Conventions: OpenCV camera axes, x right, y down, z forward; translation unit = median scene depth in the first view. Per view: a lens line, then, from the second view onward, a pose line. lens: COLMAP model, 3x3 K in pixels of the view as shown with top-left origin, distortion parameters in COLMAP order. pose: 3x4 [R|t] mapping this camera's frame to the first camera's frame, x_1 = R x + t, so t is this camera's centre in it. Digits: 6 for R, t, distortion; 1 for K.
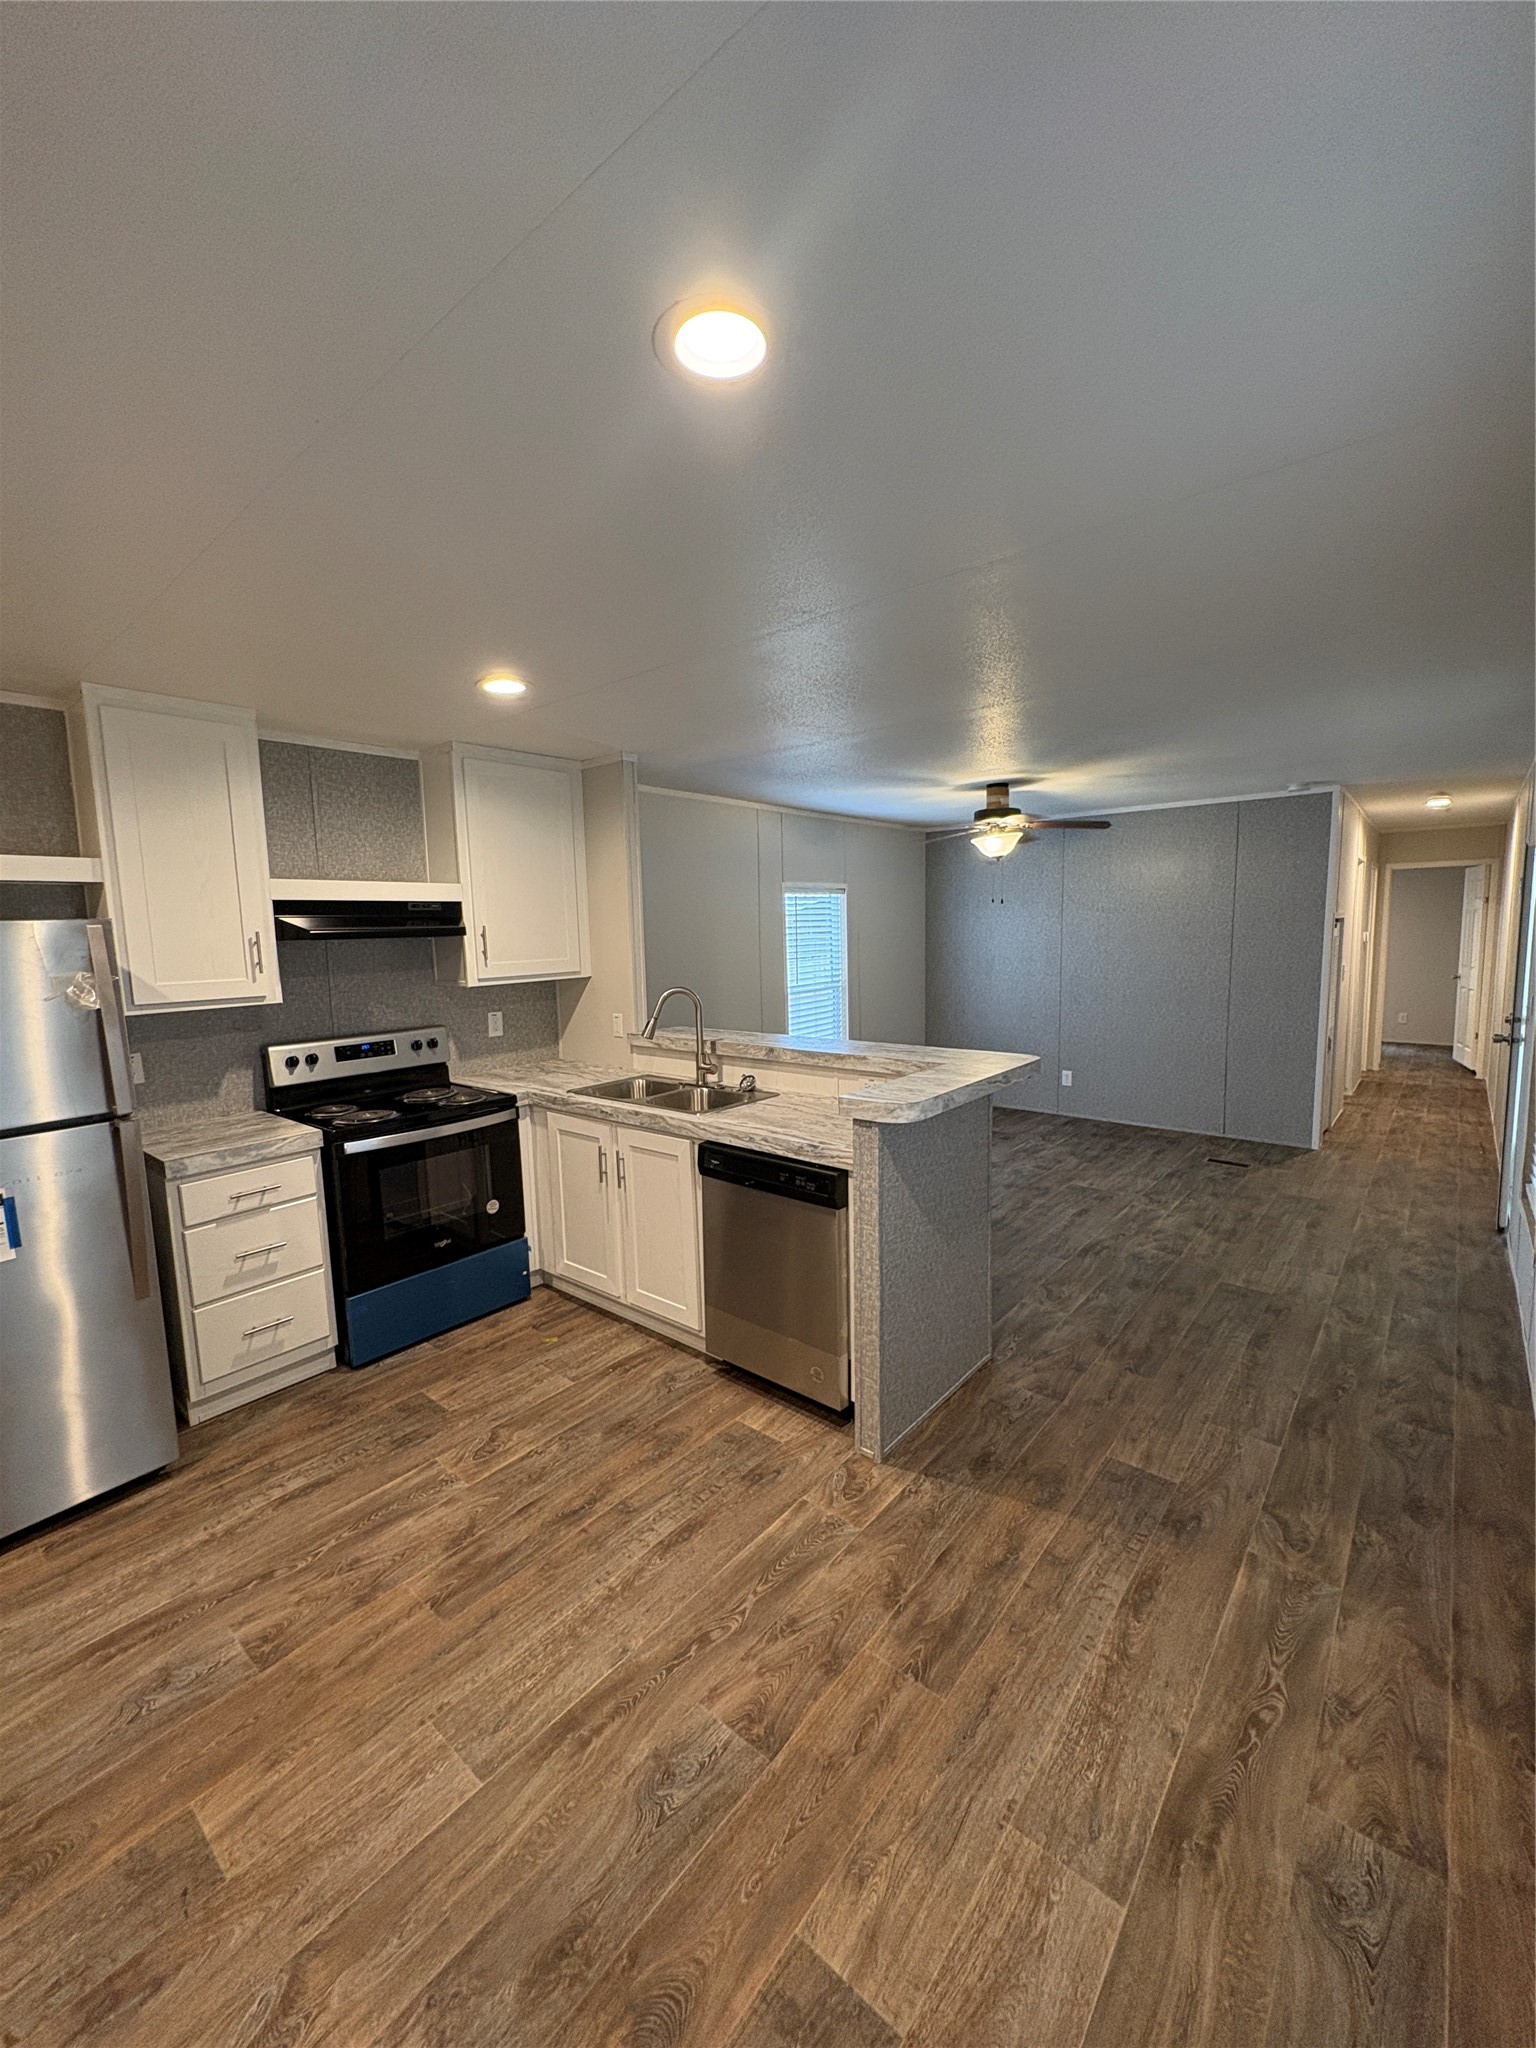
lens RADIAL K [[817.6, 0, 768.2], [0, 817.6, 1021.3], [0, 0, 1]] dist [-0.001175, 0.000285]
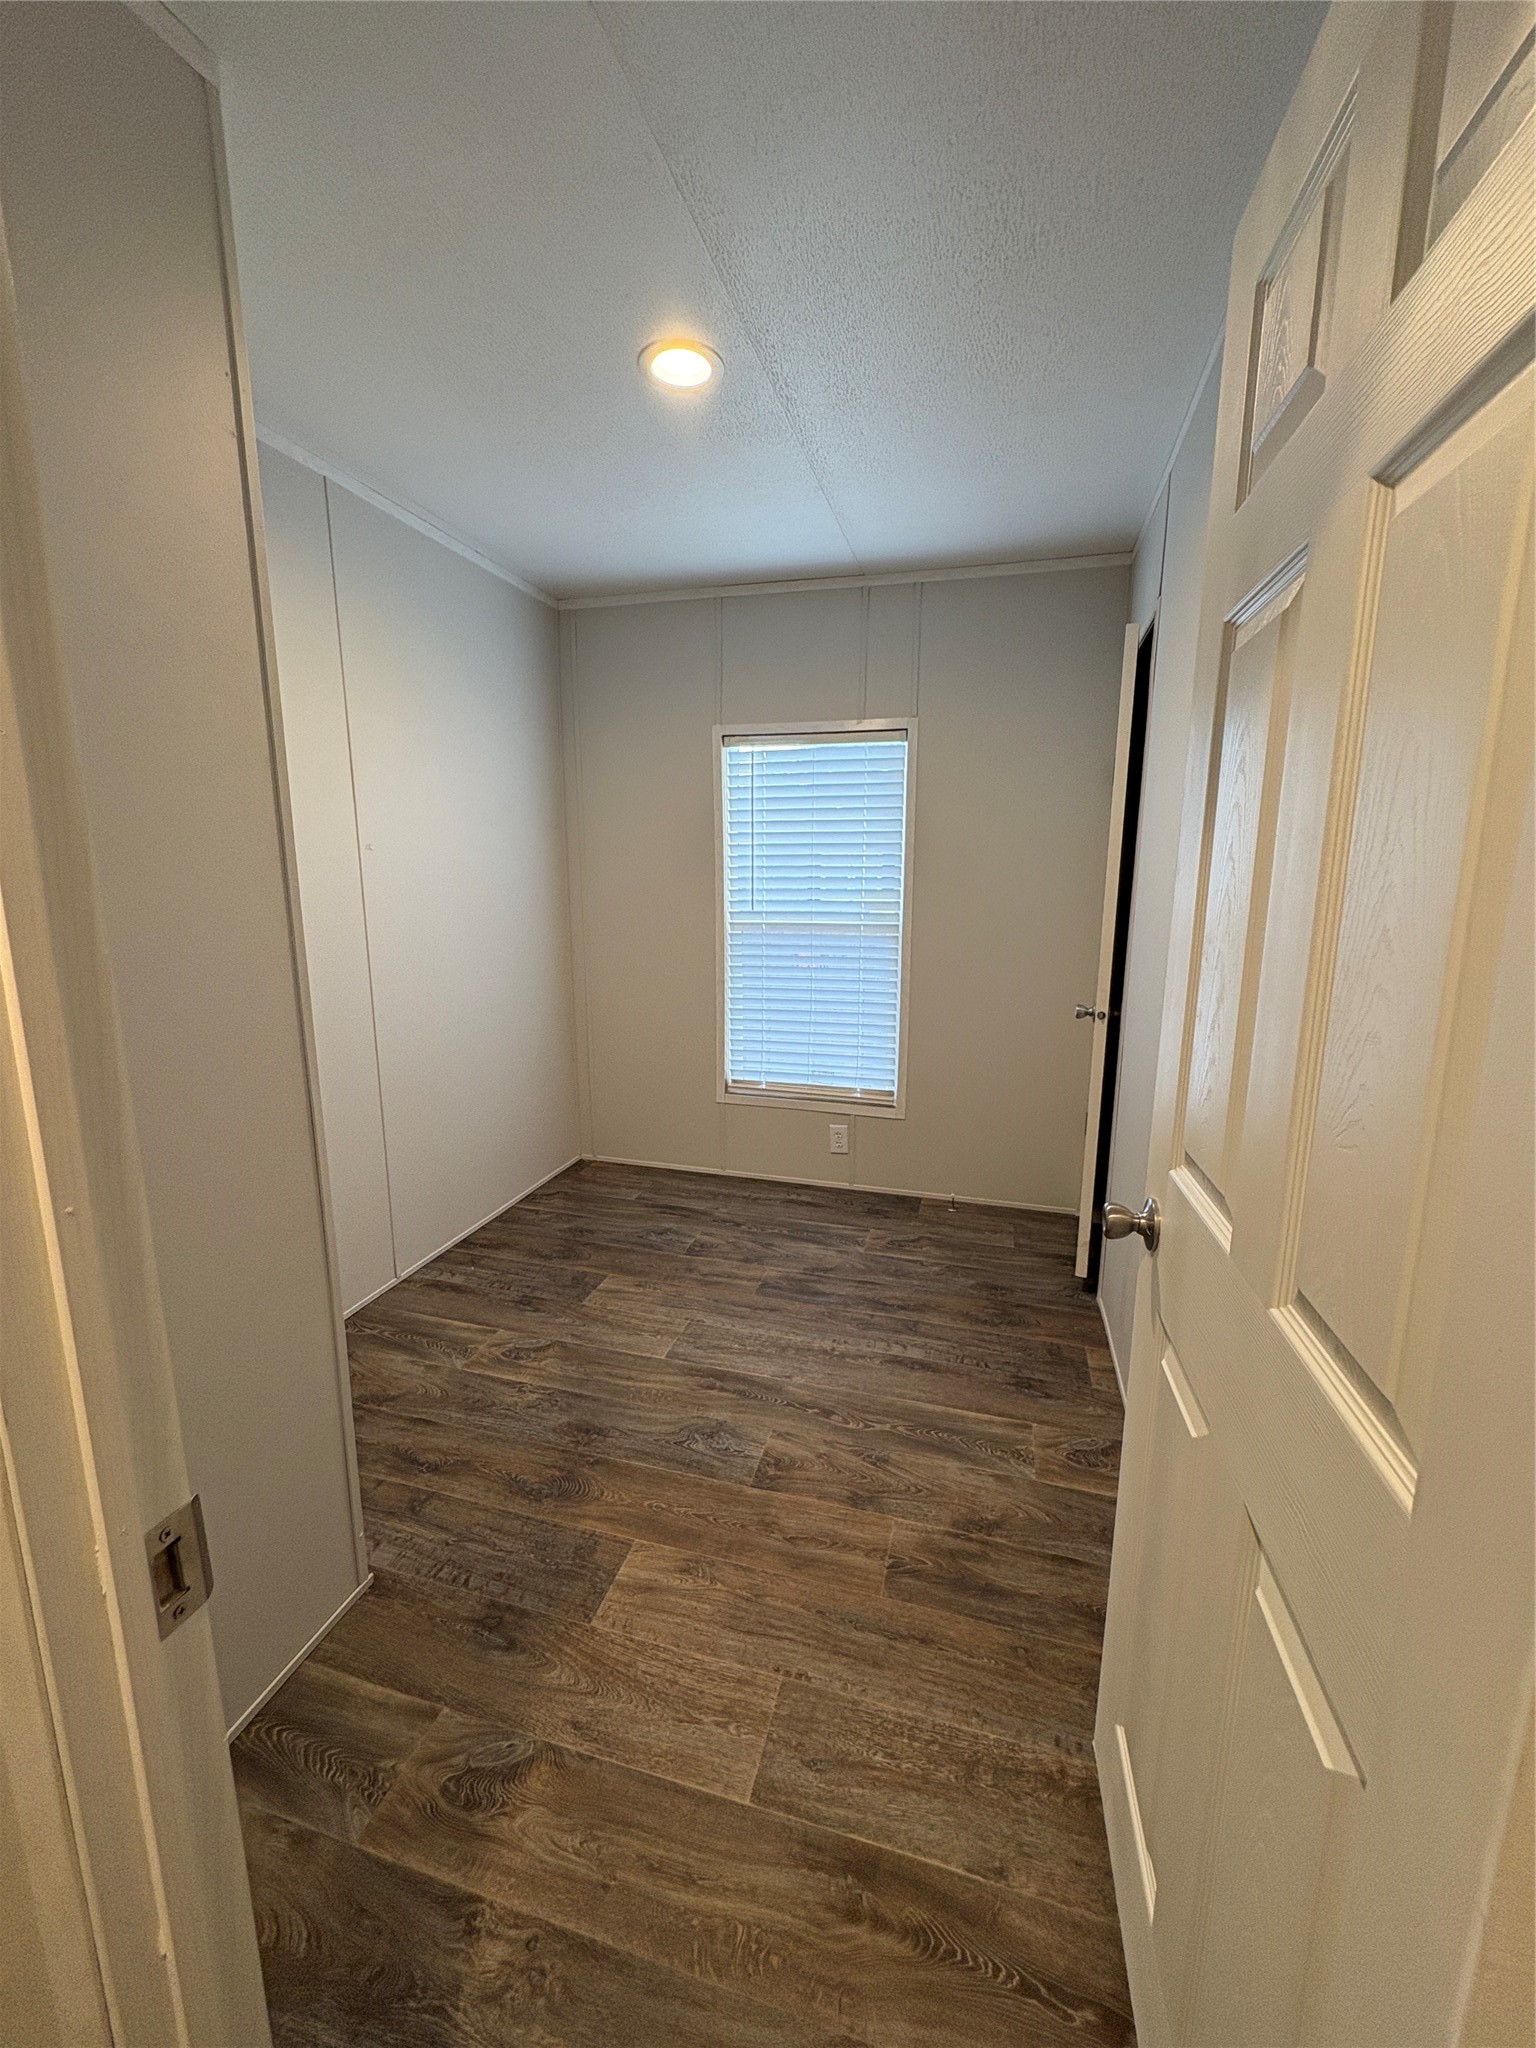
lens RADIAL K [[817.6, 0, 769.9], [0, 817.6, 1039.2], [0, 0, 1]] dist [-0.001175, 0.000285]
pose [[0.412733, 0.214803, -0.885162, 0.743442], [-0.121182, 0.976106, 0.180368, 0.063755], [0.902755, 0.032821, 0.428901, 0.420554]]
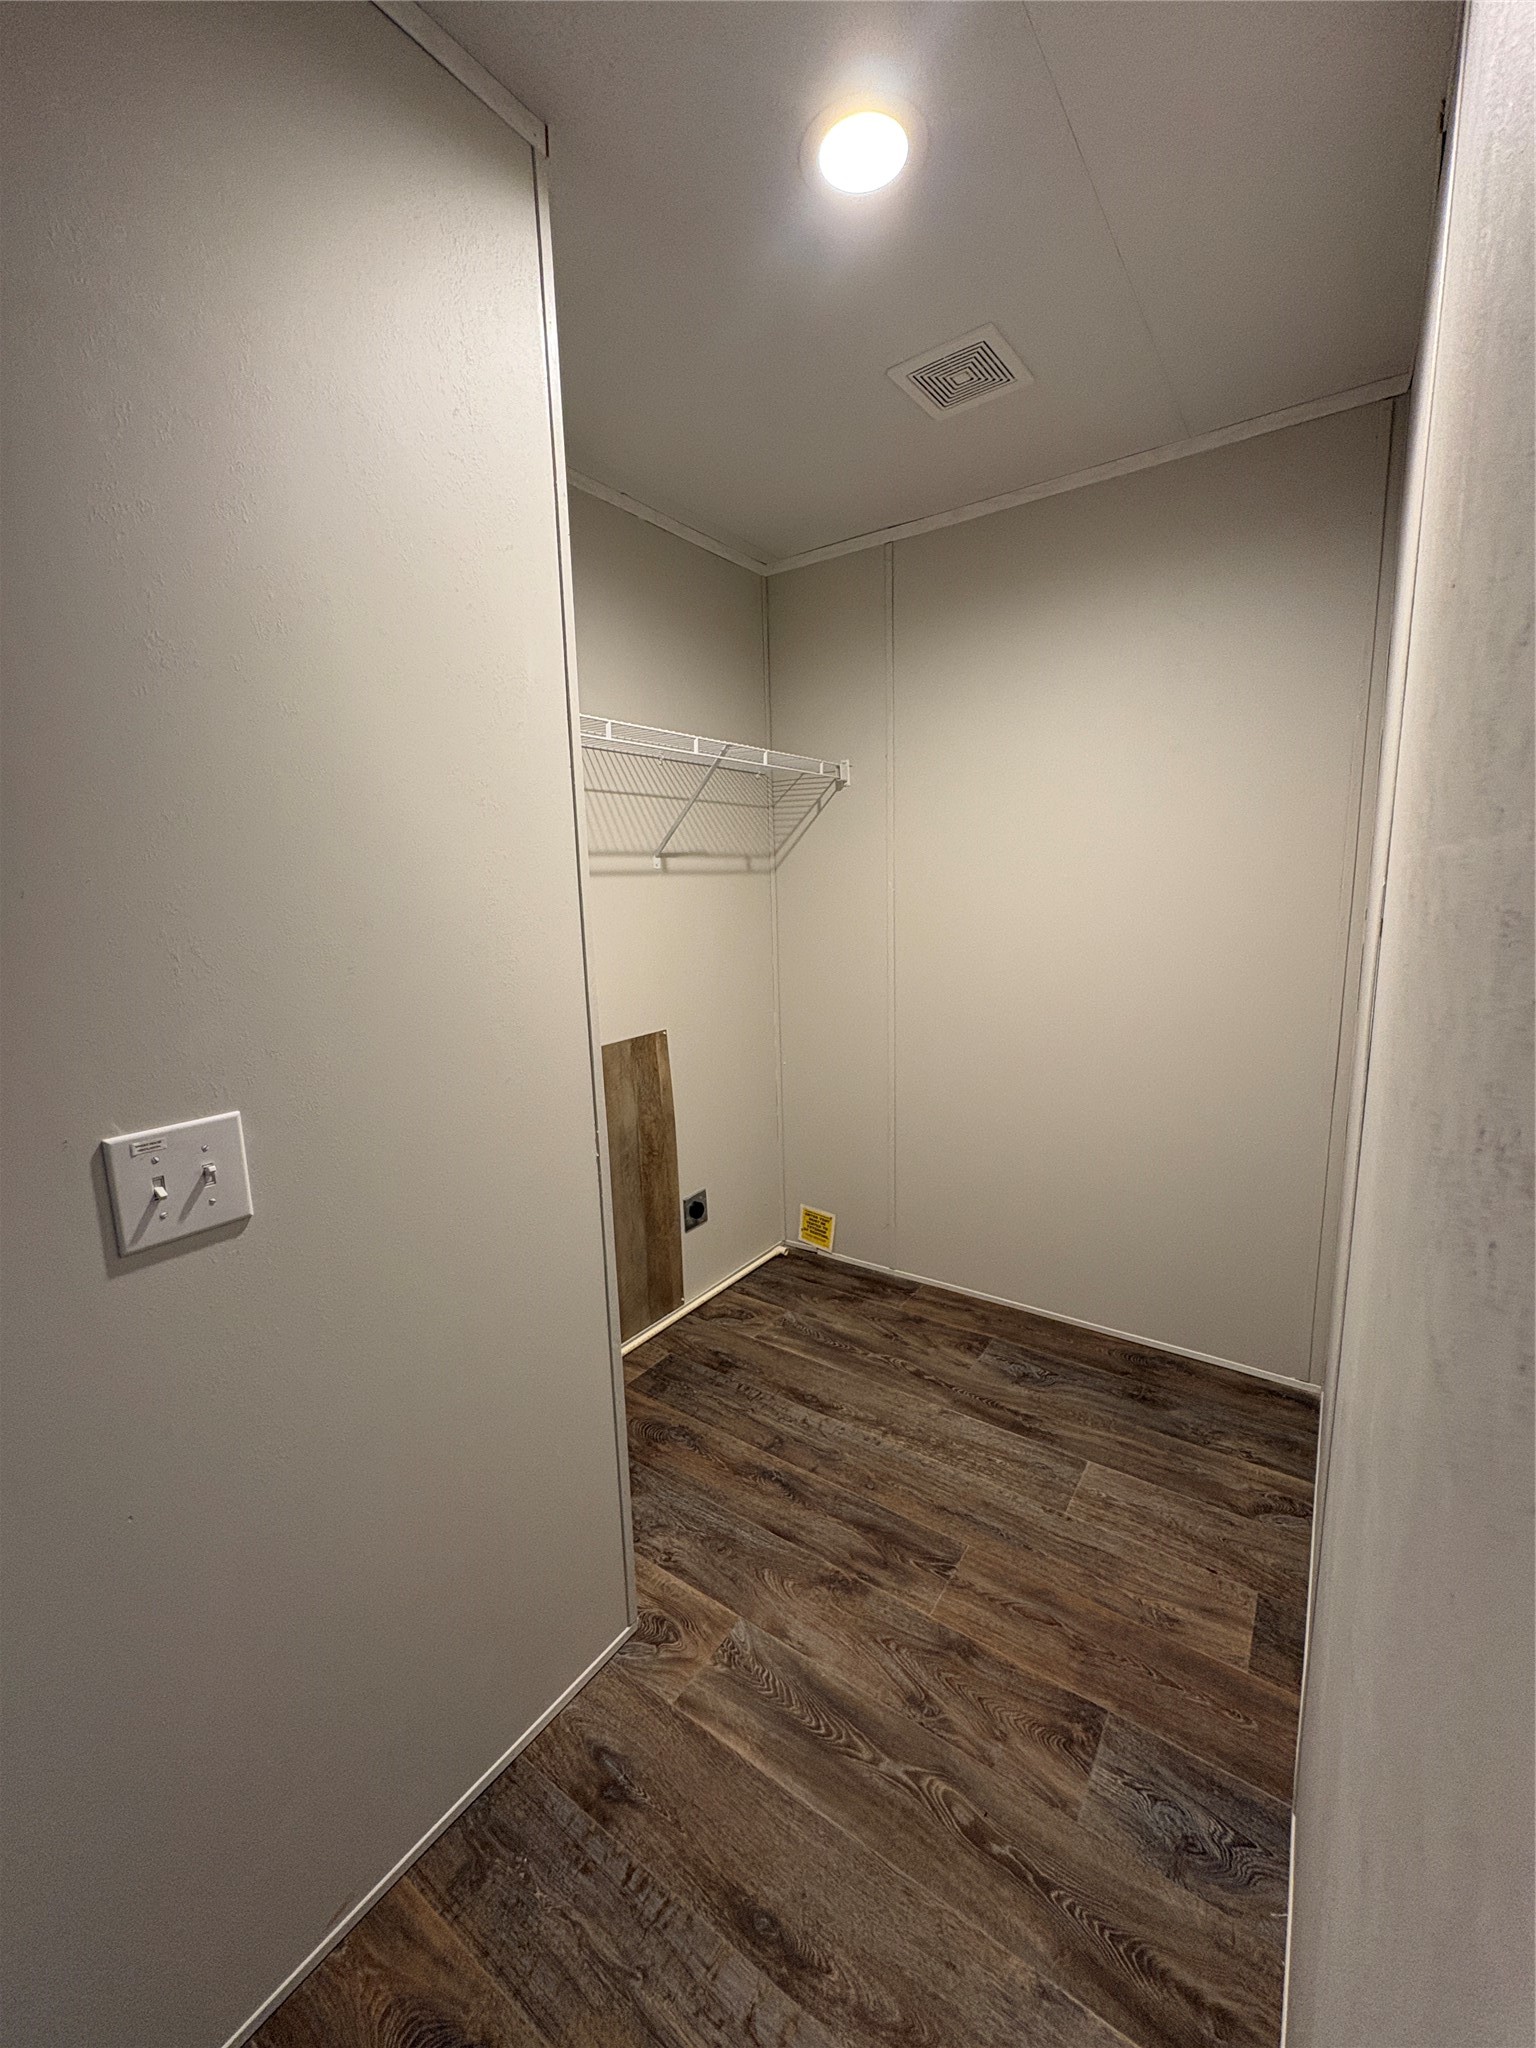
lens RADIAL K [[817.6, 0, 763.0], [0, 817.6, 1019.8], [0, 0, 1]] dist [-0.001175, 0.000285]
pose [[-0.078993, -0.132058, 0.988089, -1.184120], [0.146103, 0.978950, 0.142517, 0.014502], [-0.986110, 0.155621, -0.058036, 1.182471]]
